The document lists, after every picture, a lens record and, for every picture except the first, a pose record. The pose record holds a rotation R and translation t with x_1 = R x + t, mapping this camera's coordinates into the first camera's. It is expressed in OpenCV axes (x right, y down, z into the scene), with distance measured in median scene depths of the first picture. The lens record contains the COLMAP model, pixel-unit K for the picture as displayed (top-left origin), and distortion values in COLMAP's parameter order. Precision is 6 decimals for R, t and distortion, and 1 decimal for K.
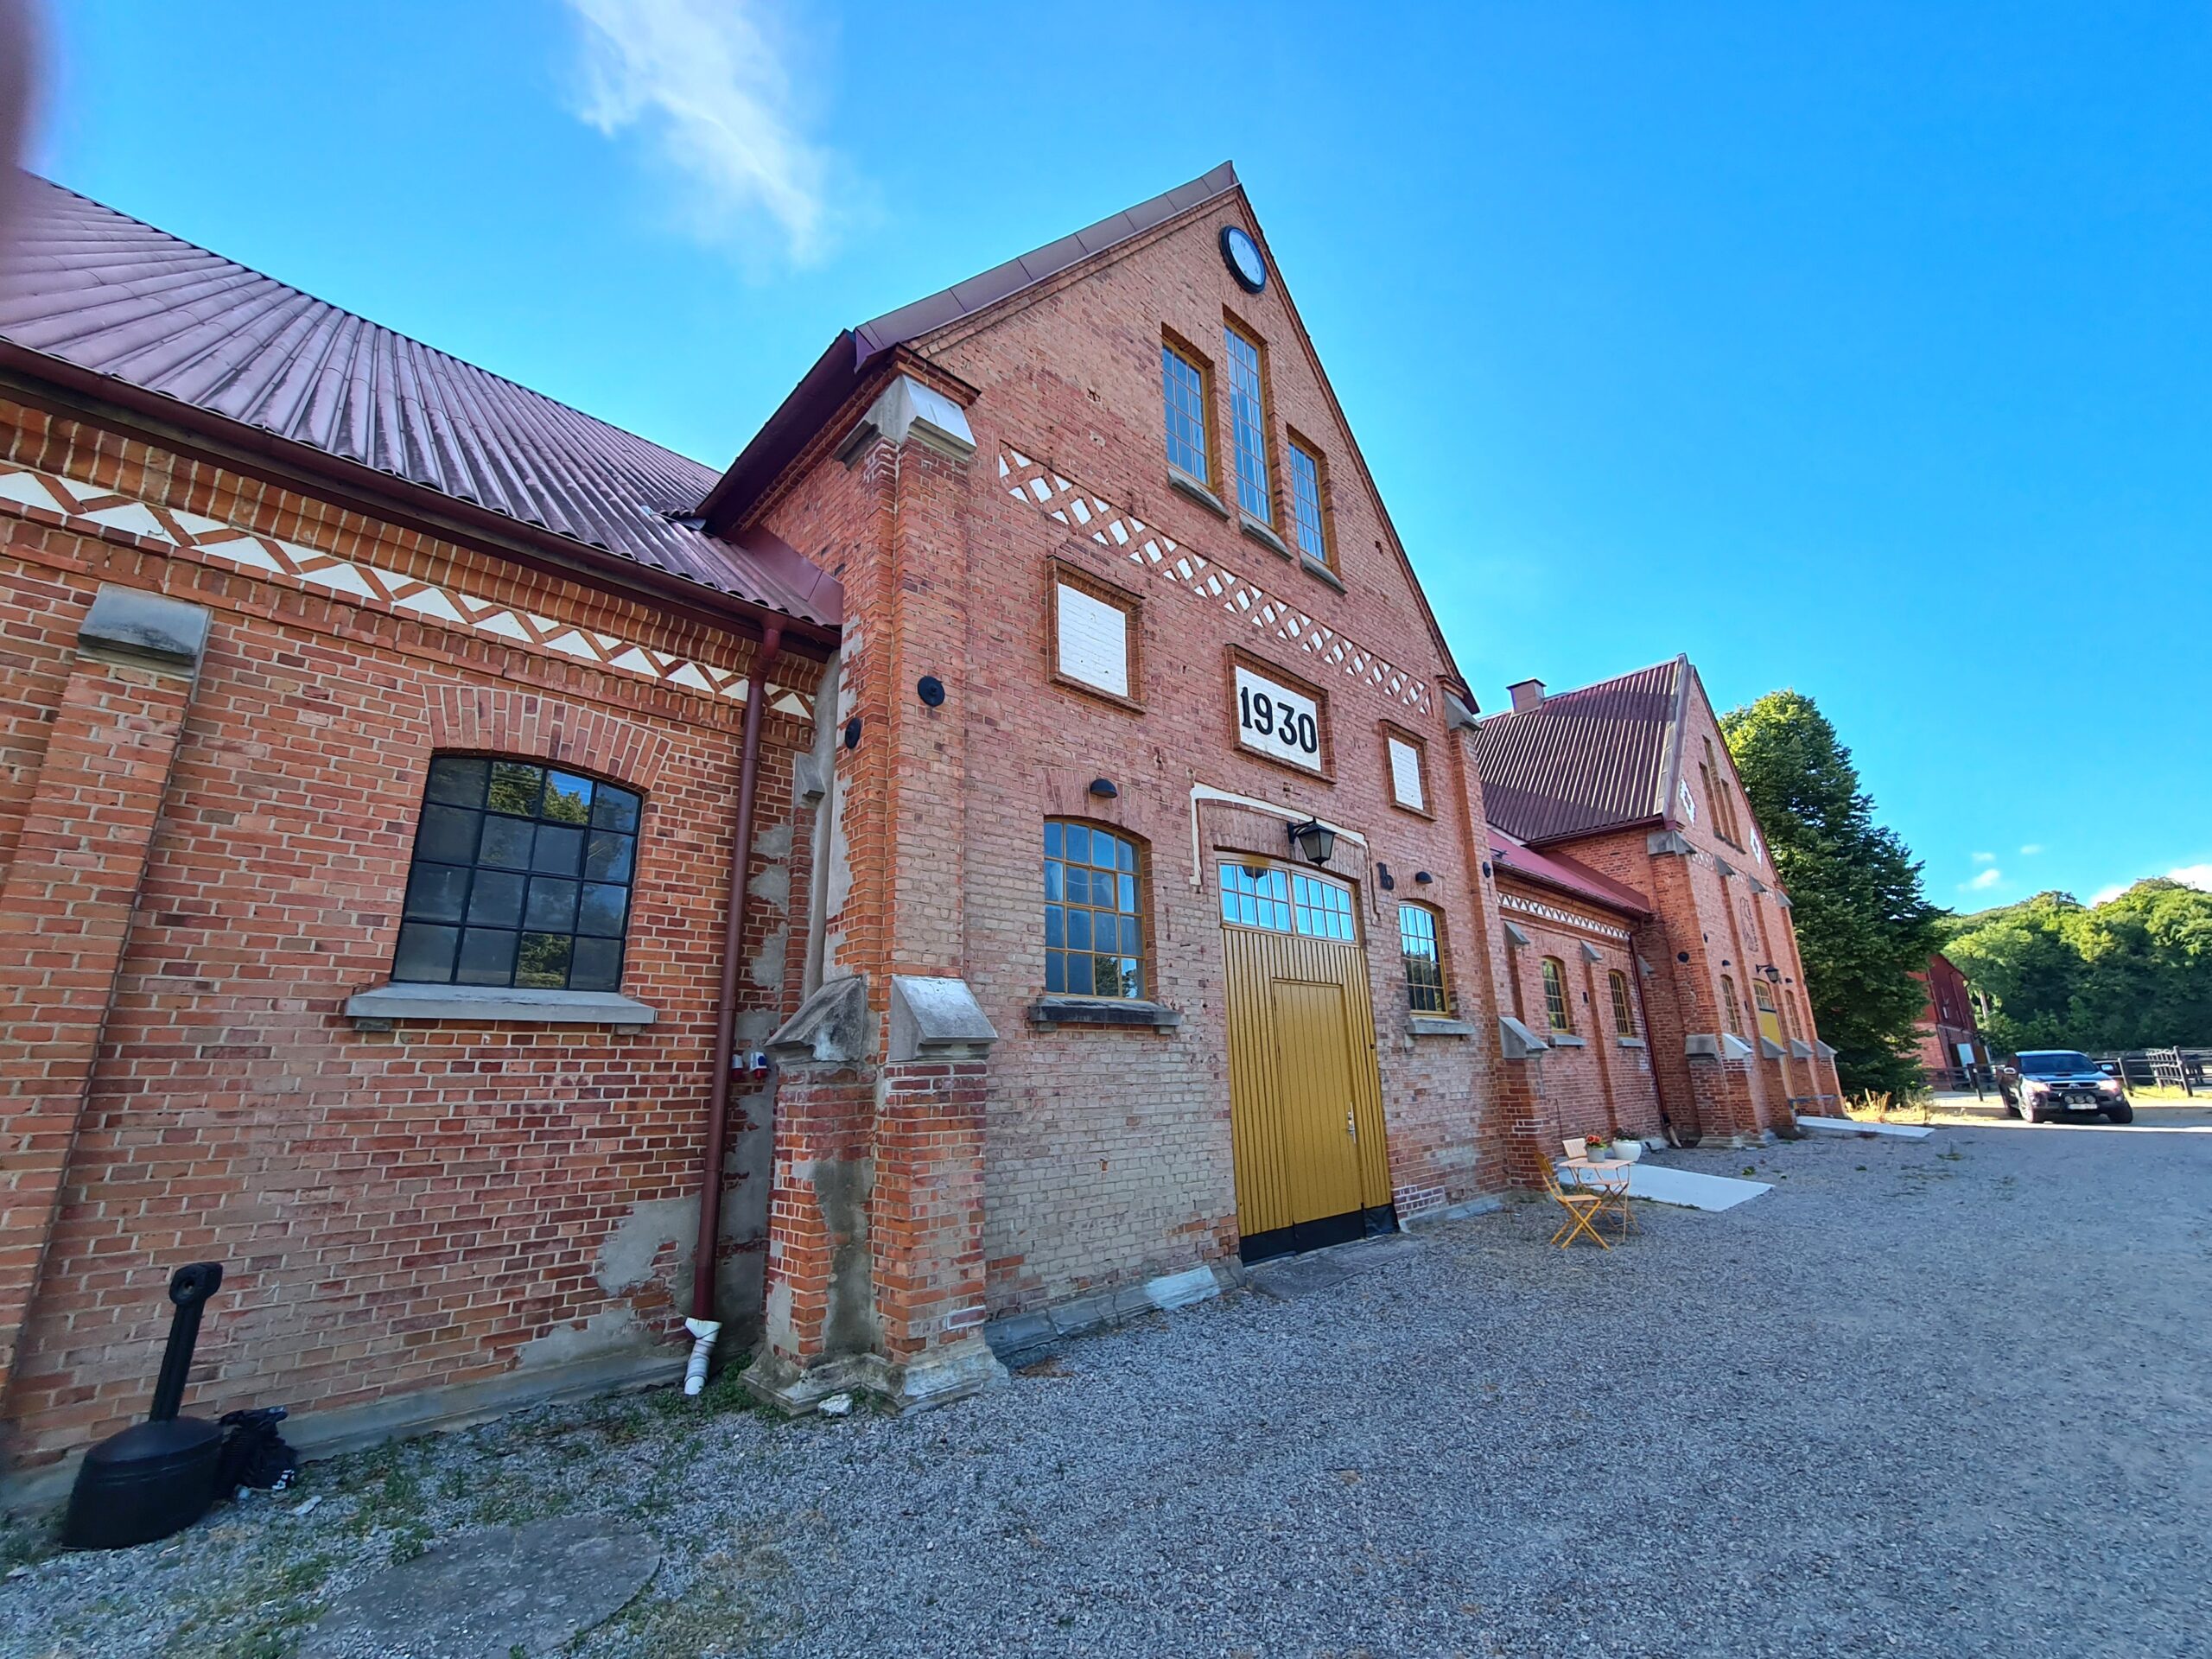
lens RADIAL K [[886.7, 0, 1103.7], [0, 886.7, 818.3], [0, 0, 1]] dist [0.000957, 0.000000]
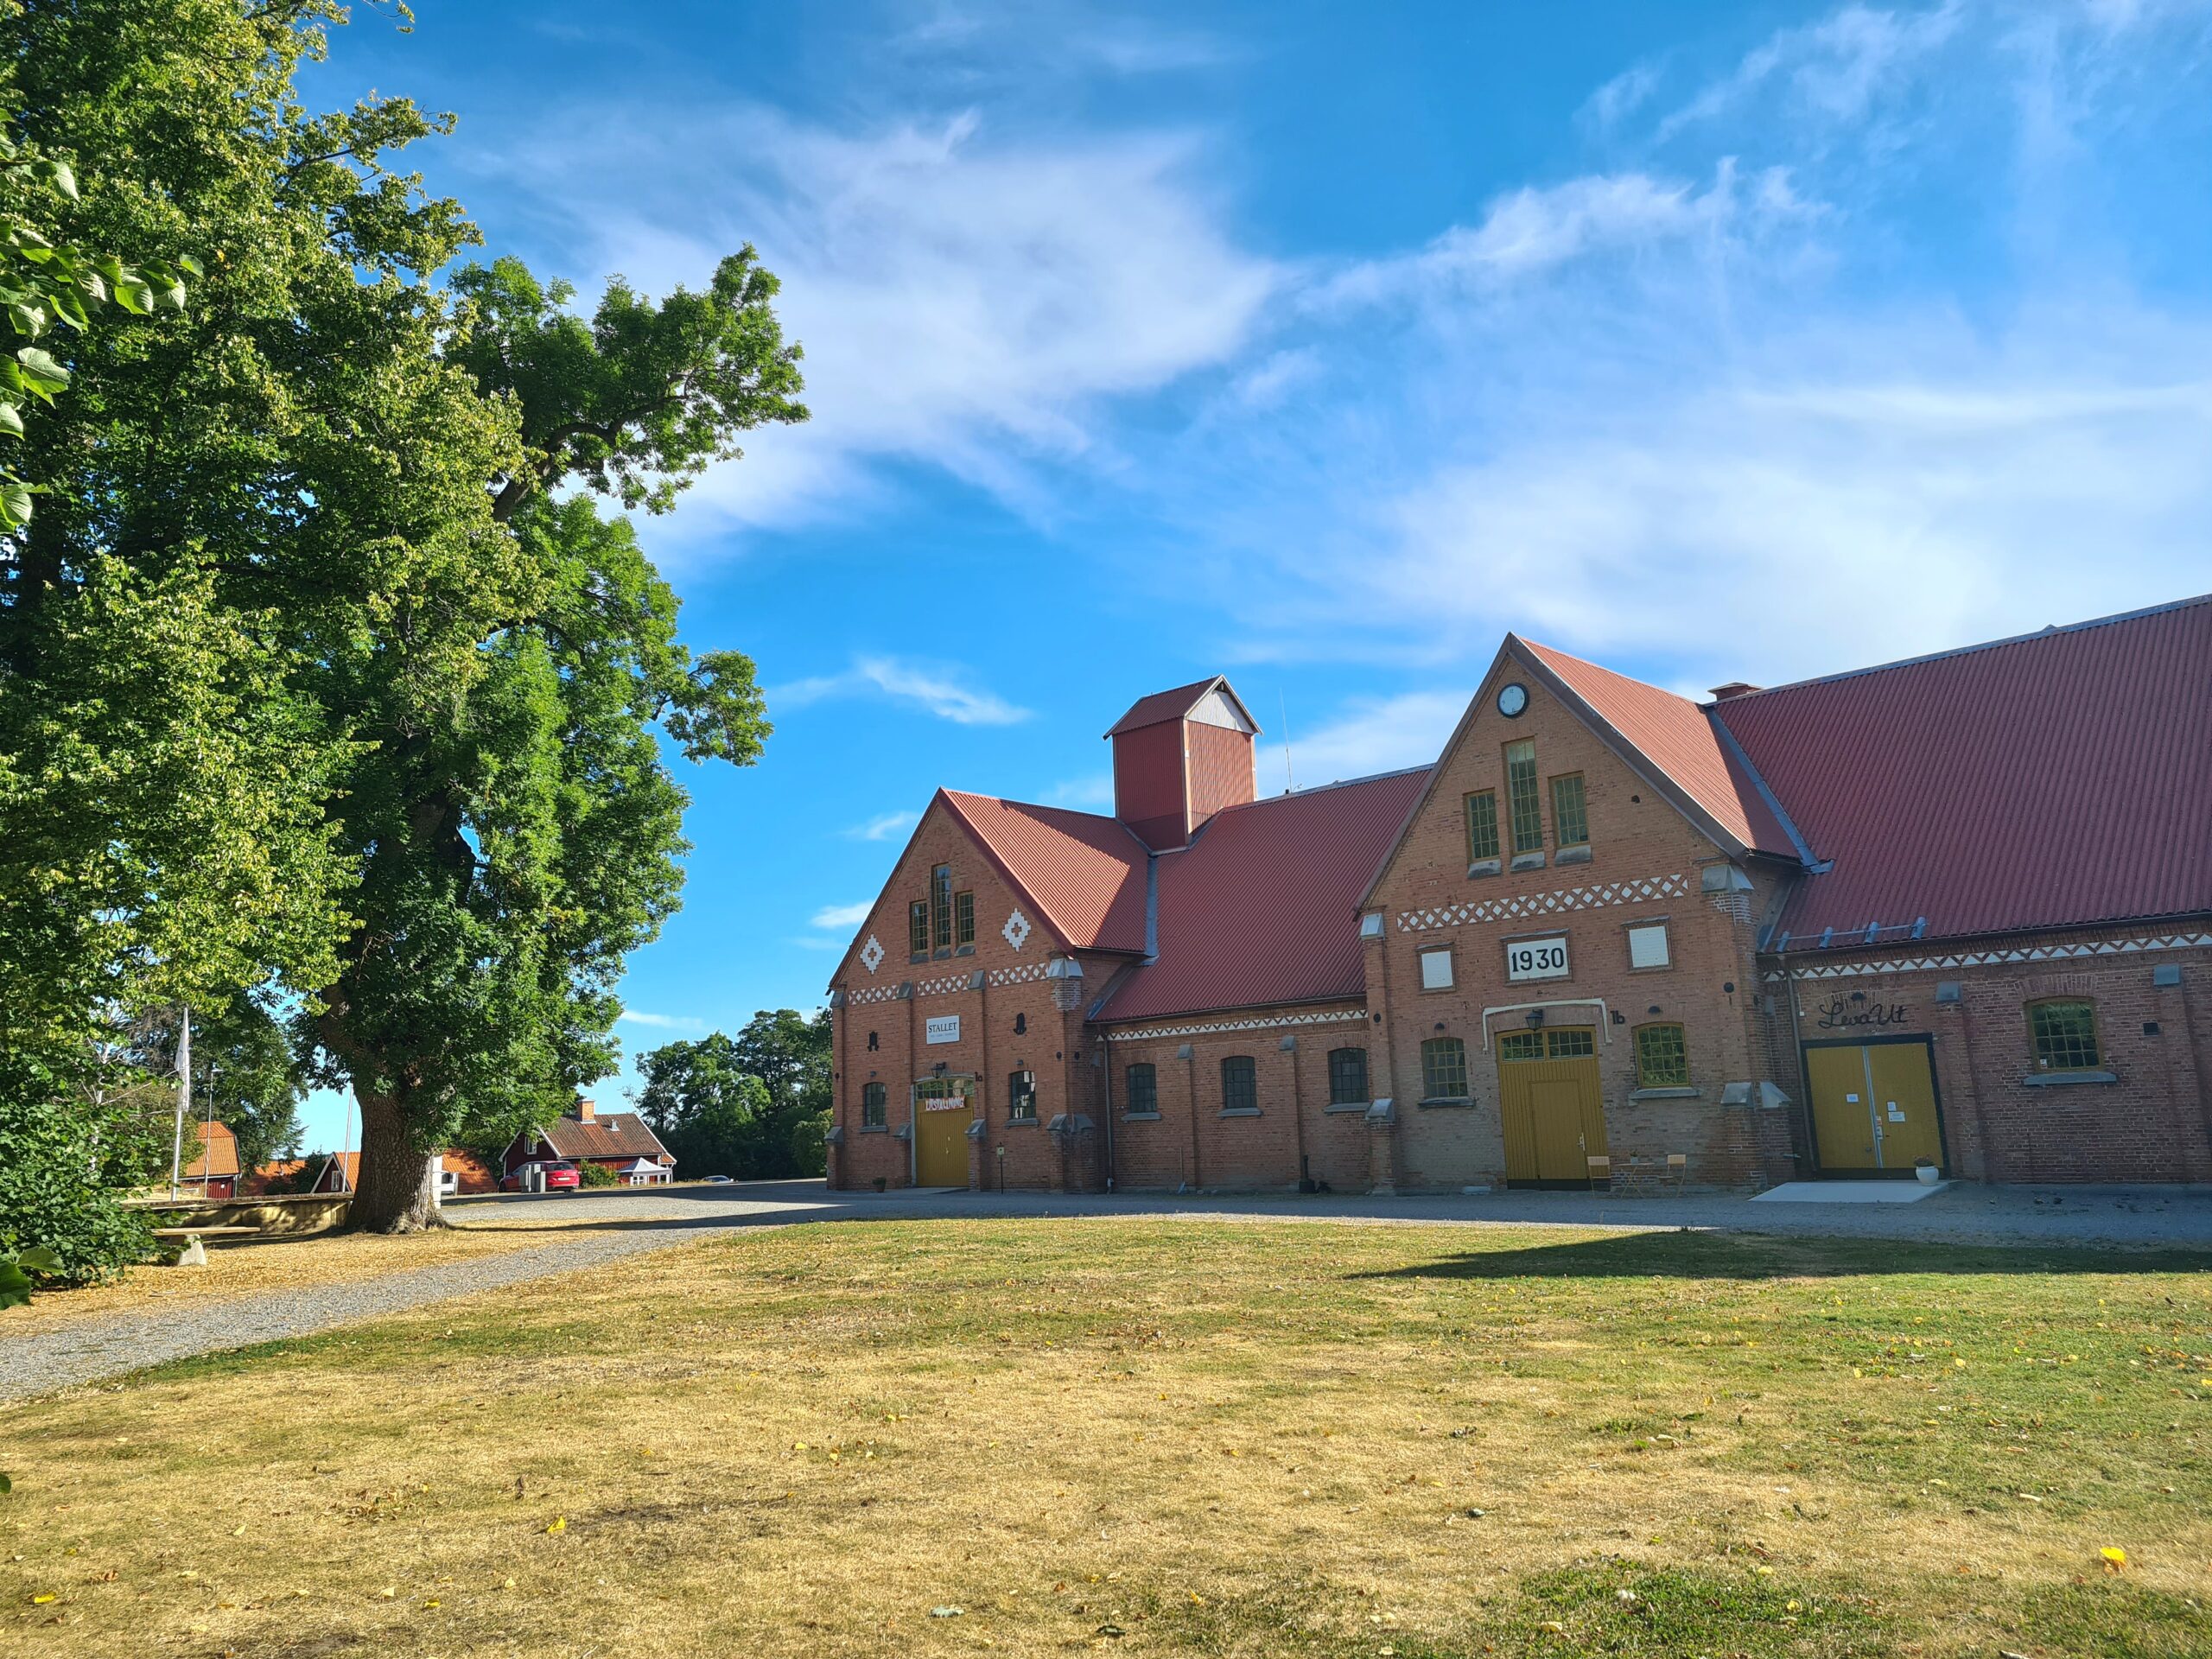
lens RADIAL K [[1661.5, 0, 1104.5], [0, 1661.5, 827.4], [0, 0, 1]] dist [-0.003408, -0.000501]
pose [[0.027983, -0.168513, -0.985302, 4.441893], [0.299723, 0.941751, -0.152552, -0.118615], [0.953616, -0.291049, 0.076860, -0.223754]]
